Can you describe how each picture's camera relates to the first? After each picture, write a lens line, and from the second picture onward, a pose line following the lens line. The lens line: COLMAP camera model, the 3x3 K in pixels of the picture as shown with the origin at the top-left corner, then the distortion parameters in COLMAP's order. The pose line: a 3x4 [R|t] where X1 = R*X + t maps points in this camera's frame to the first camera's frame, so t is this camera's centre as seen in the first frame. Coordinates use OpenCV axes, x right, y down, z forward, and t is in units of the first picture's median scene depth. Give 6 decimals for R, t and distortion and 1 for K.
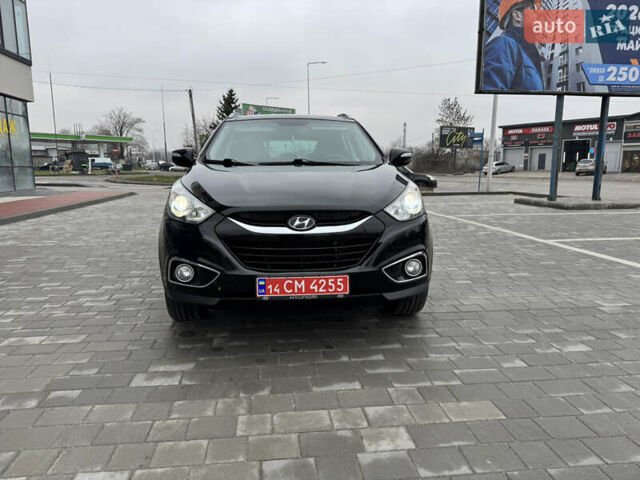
lens RADIAL K [[449.0, 0, 320.0], [0, 449.0, 240.0], [0, 0, 1]] dist [0.043954, -0.046916]
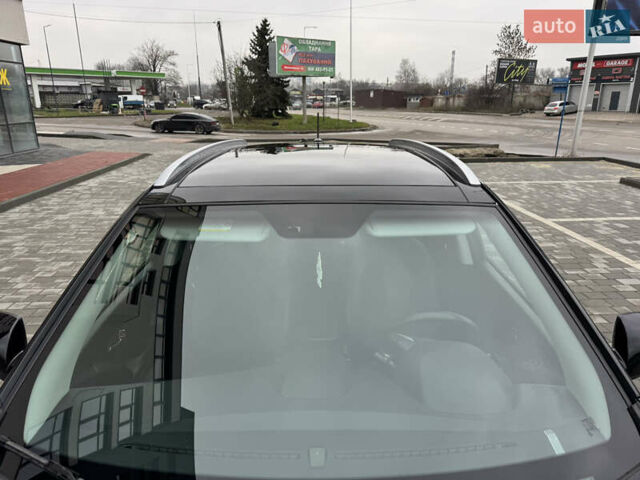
lens RADIAL K [[457.4, 0, 322.8], [0, 457.4, 241.1], [0, 0, 1]] dist [-0.000198, 0.004238]
pose [[0.996846, 0.023617, -0.075766, -0.008485], [-0.013042, 0.990465, 0.137144, -0.095693], [0.078282, -0.135724, 0.987649, 0.211257]]
